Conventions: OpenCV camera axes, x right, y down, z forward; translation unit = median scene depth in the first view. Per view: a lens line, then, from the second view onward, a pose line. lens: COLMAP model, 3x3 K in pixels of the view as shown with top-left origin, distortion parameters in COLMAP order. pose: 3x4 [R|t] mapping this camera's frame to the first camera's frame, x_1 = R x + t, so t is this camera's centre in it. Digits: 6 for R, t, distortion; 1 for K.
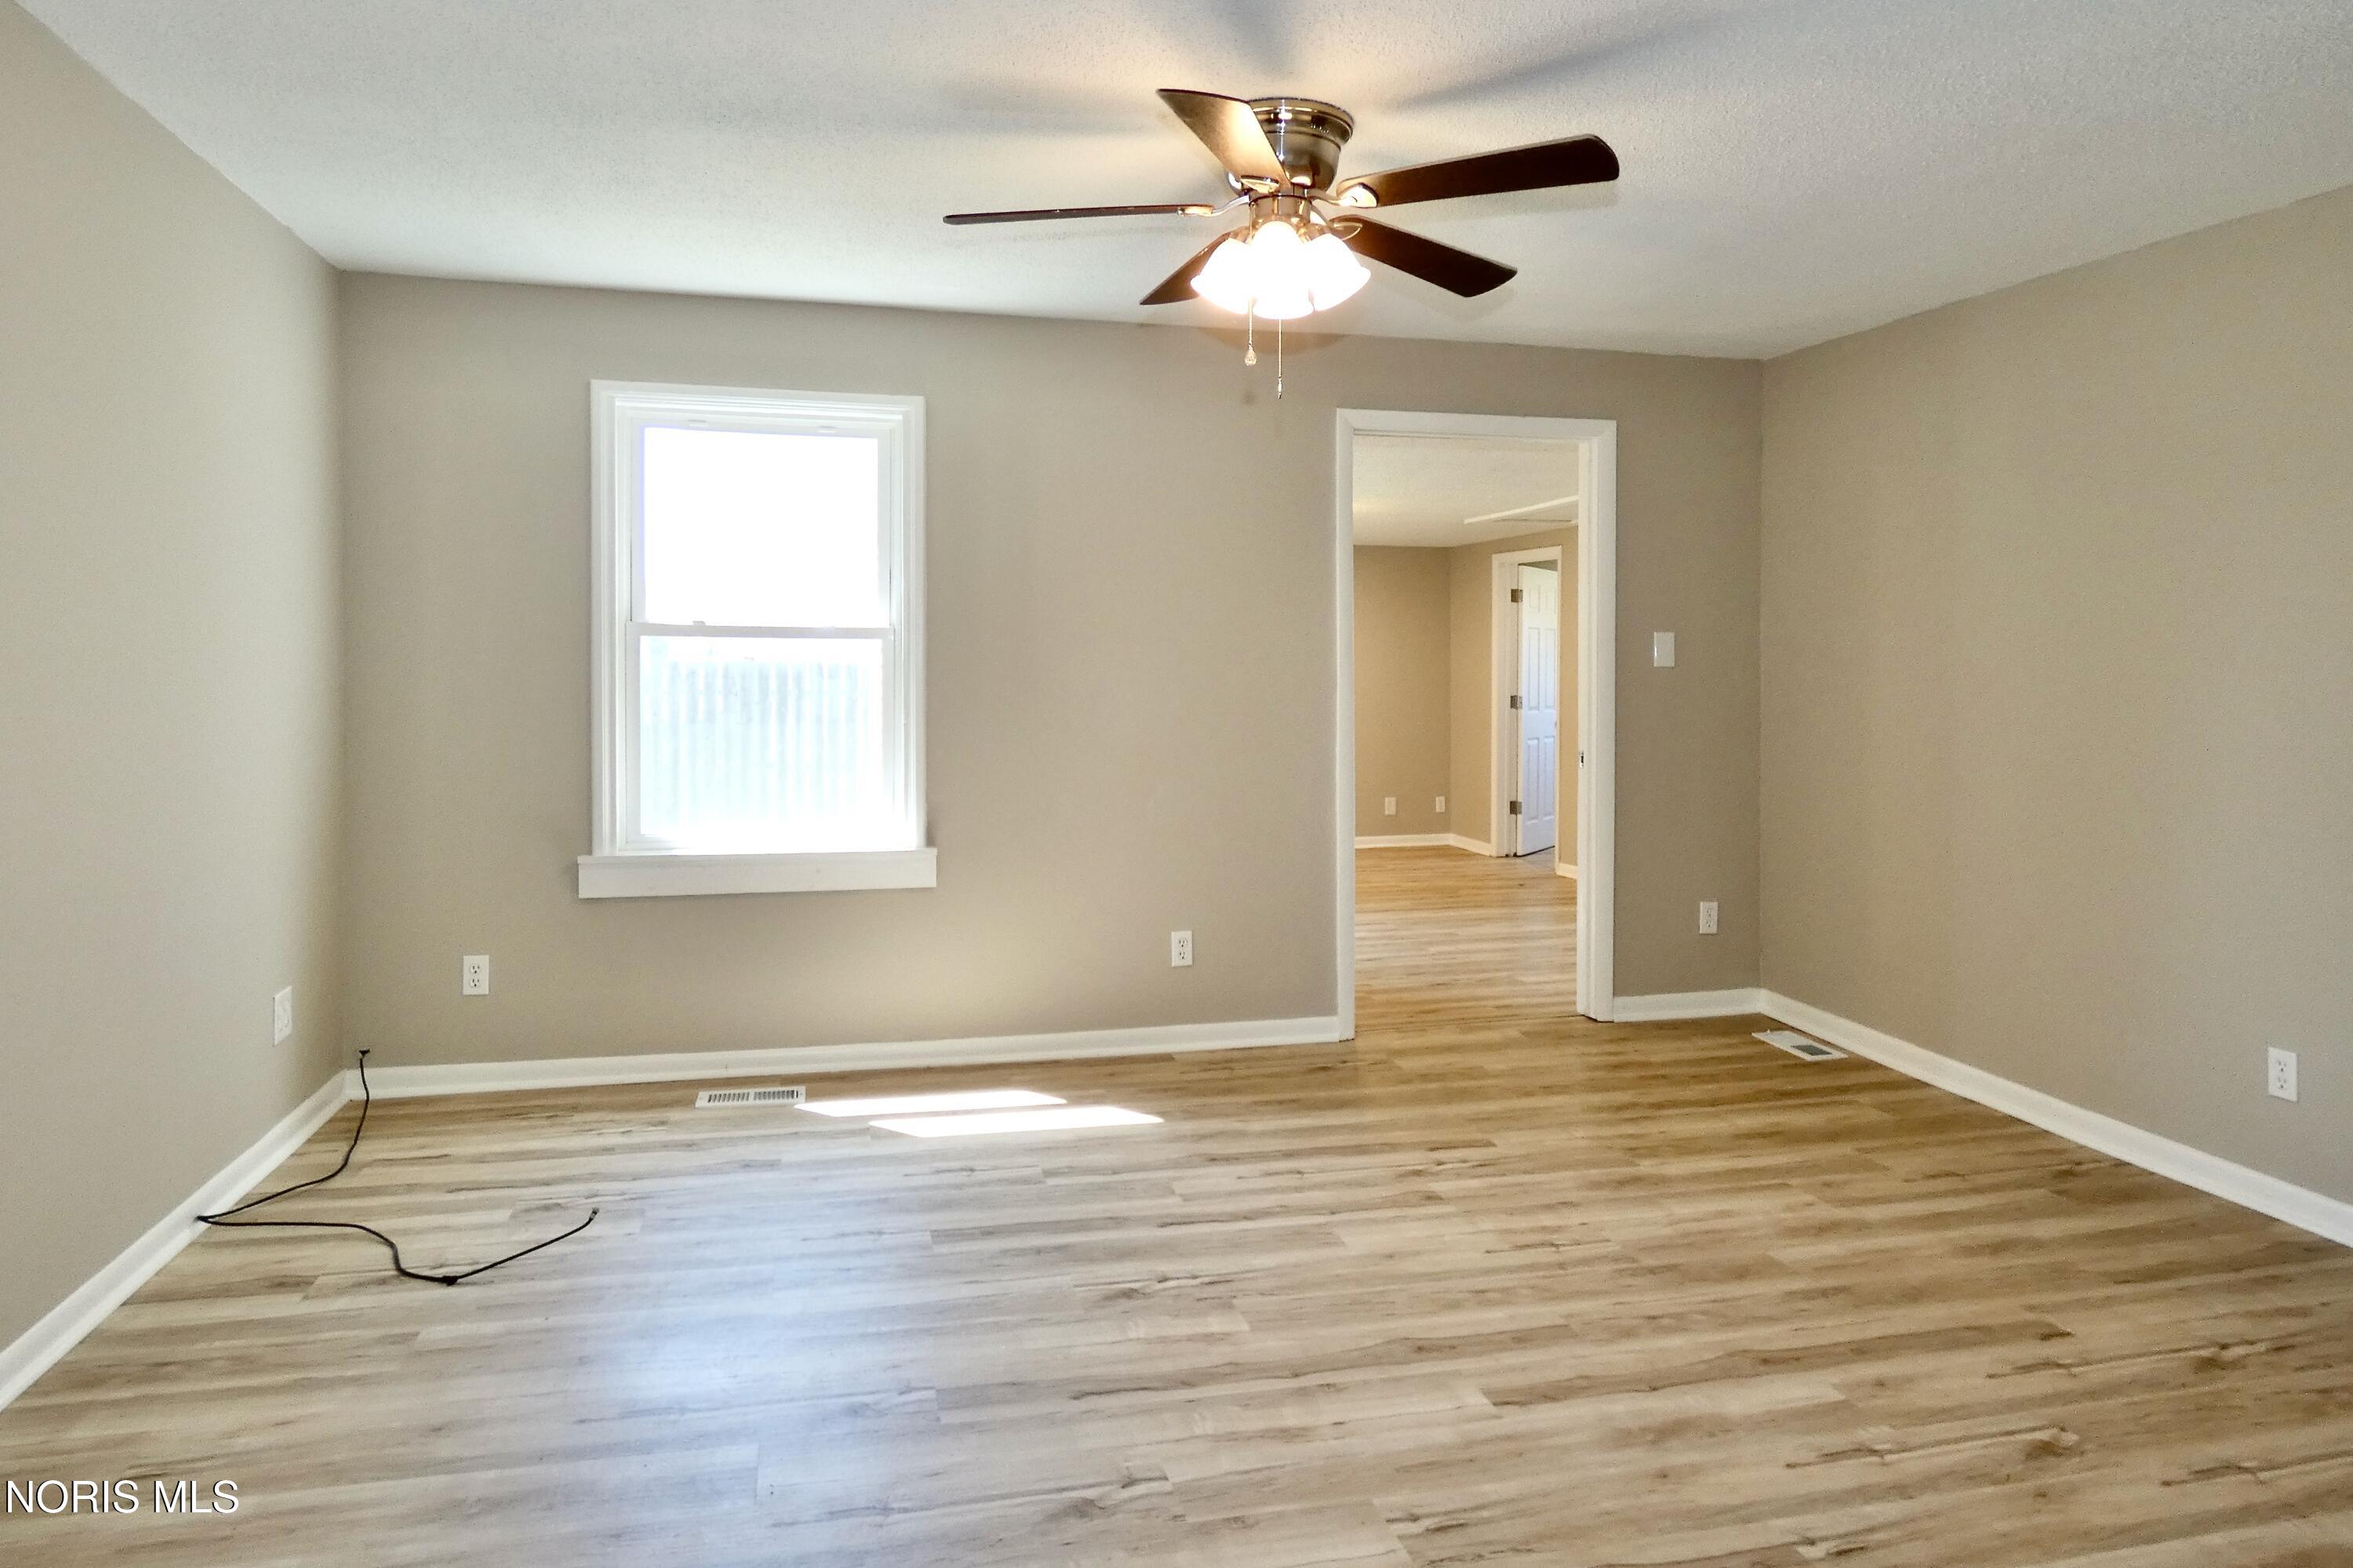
lens RADIAL K [[1445.1, 0, 1185.7], [0, 1445.1, 727.0], [0, 0, 1]] dist [-0.004524, 0.002148]
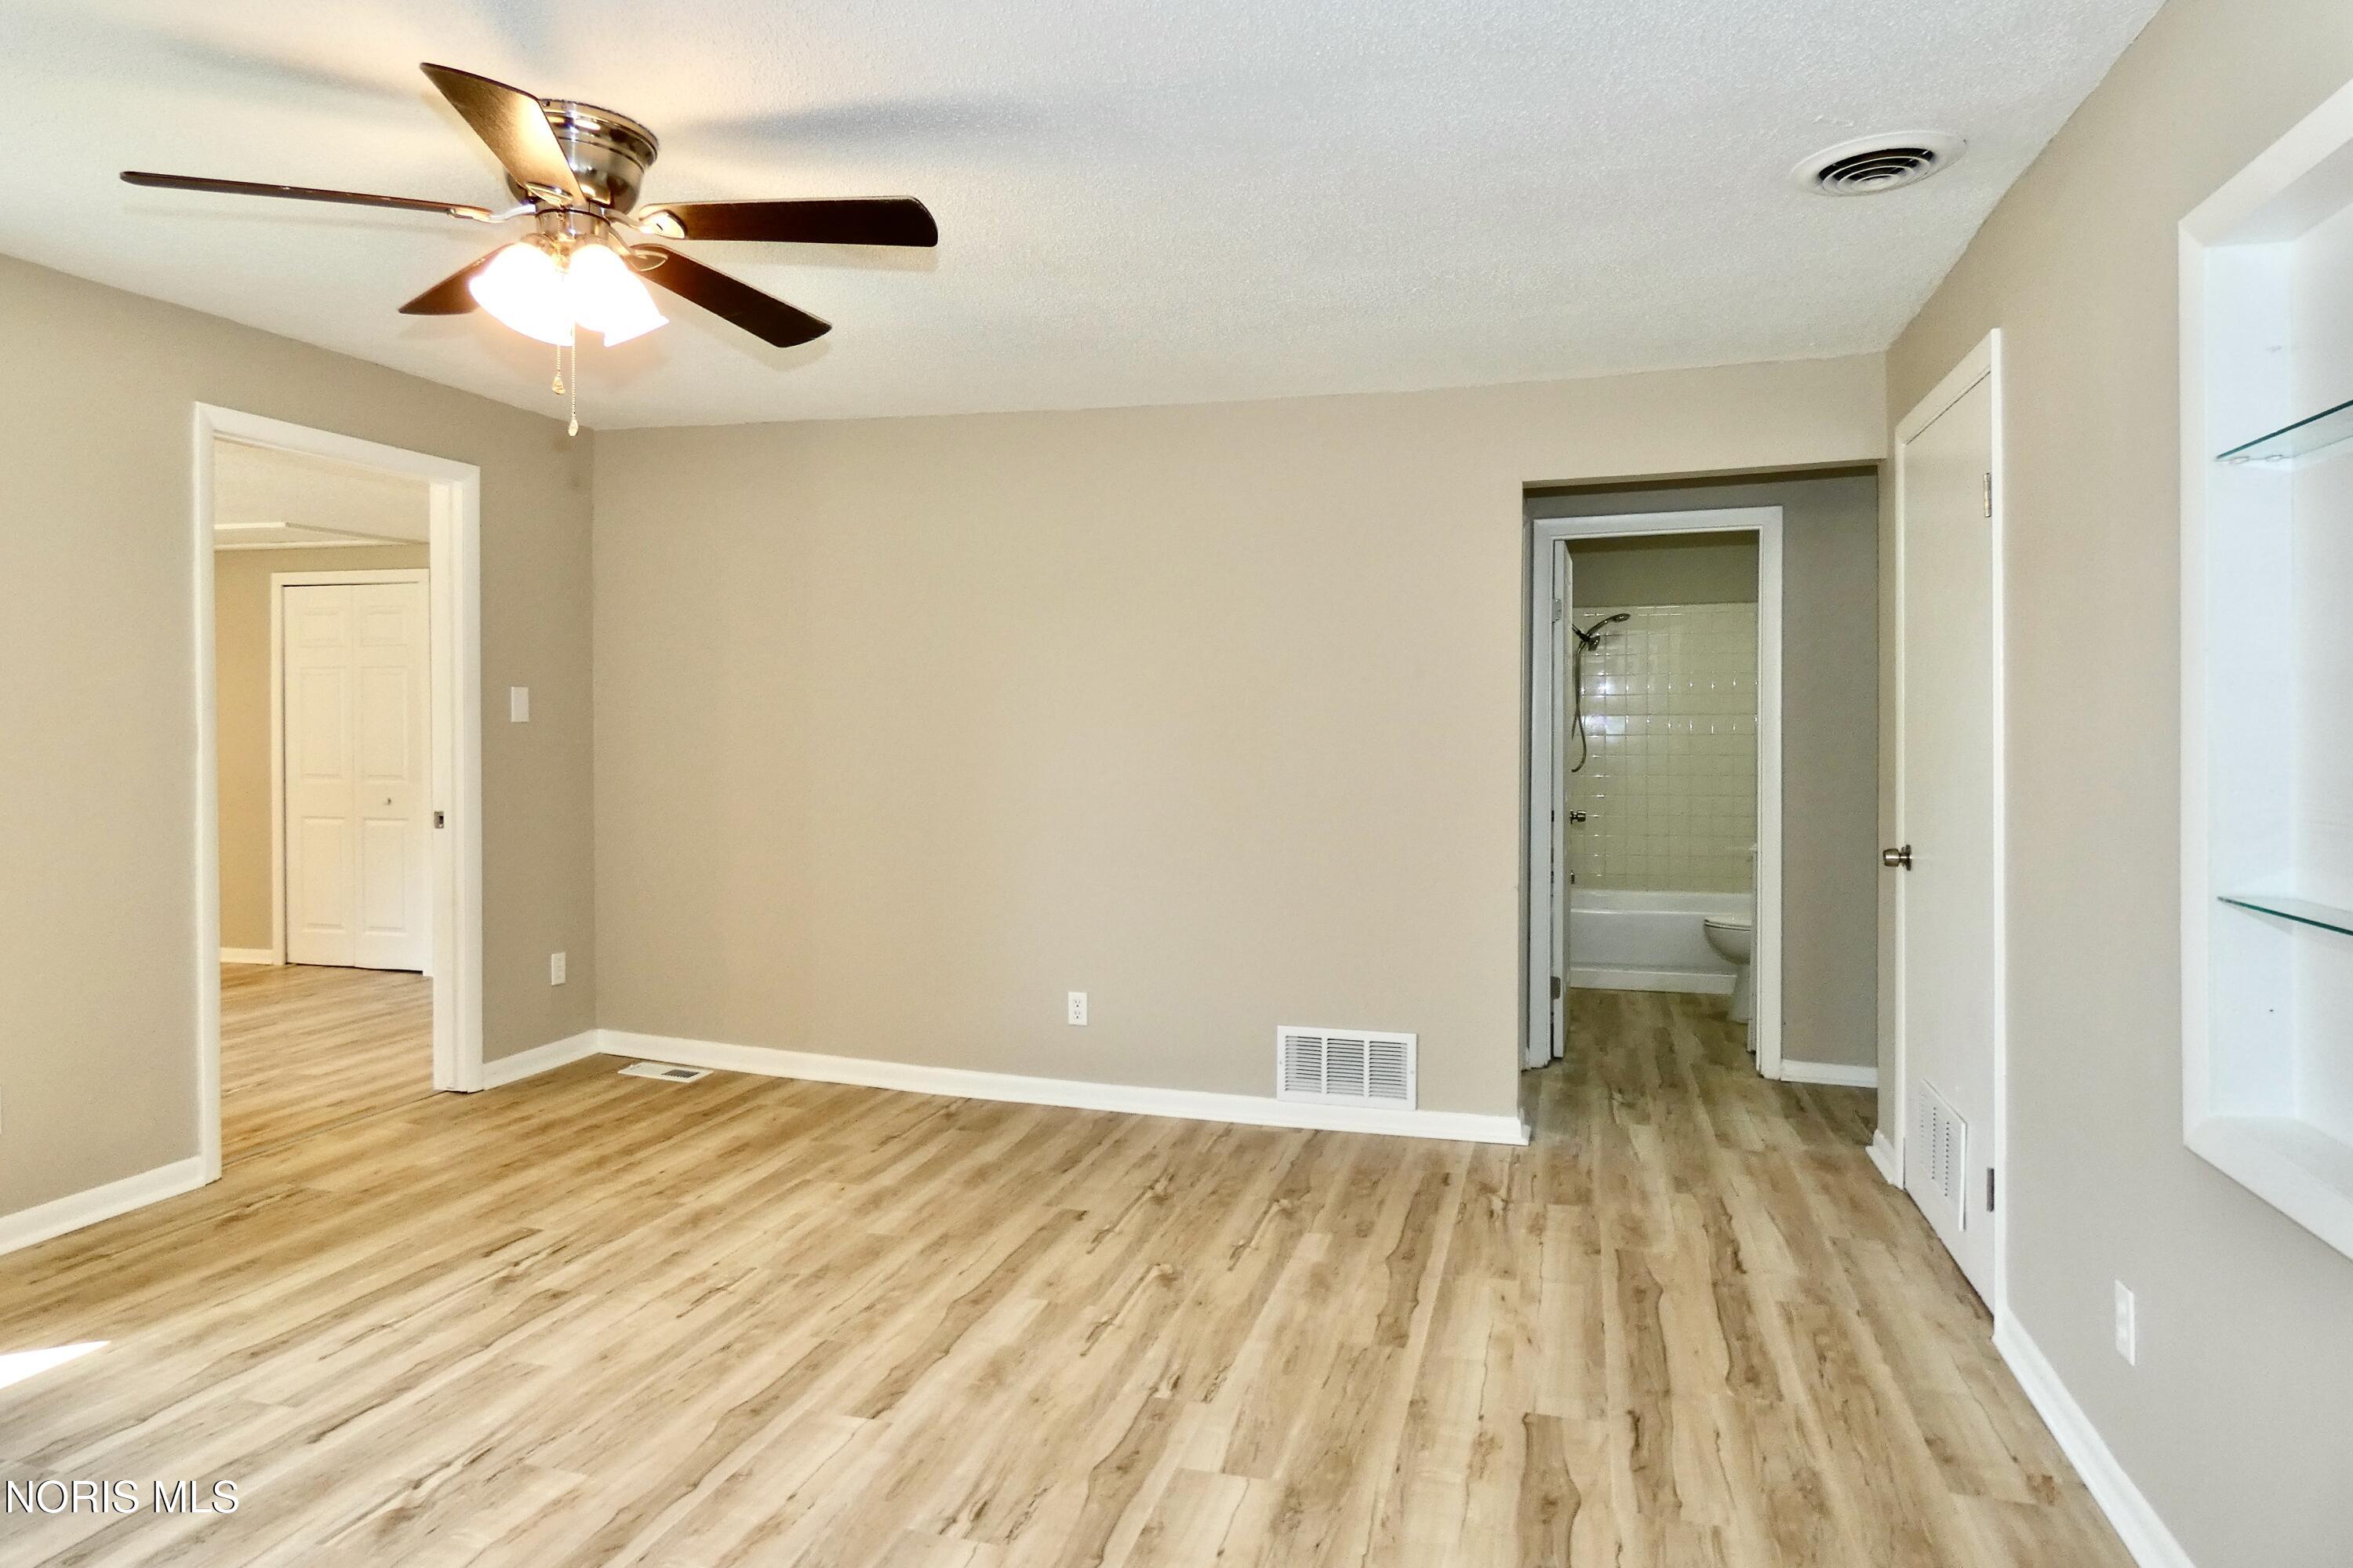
lens RADIAL K [[1395.0, 0, 1177.7], [0, 1395.0, 748.7], [0, 0, 1]] dist [-0.000963, 0.003037]
pose [[0.489413, -0.005875, 0.872032, -0.470393], [0.017339, 0.999845, -0.002995, -0.020843], [-0.871880, 0.016586, 0.489439, 0.225380]]
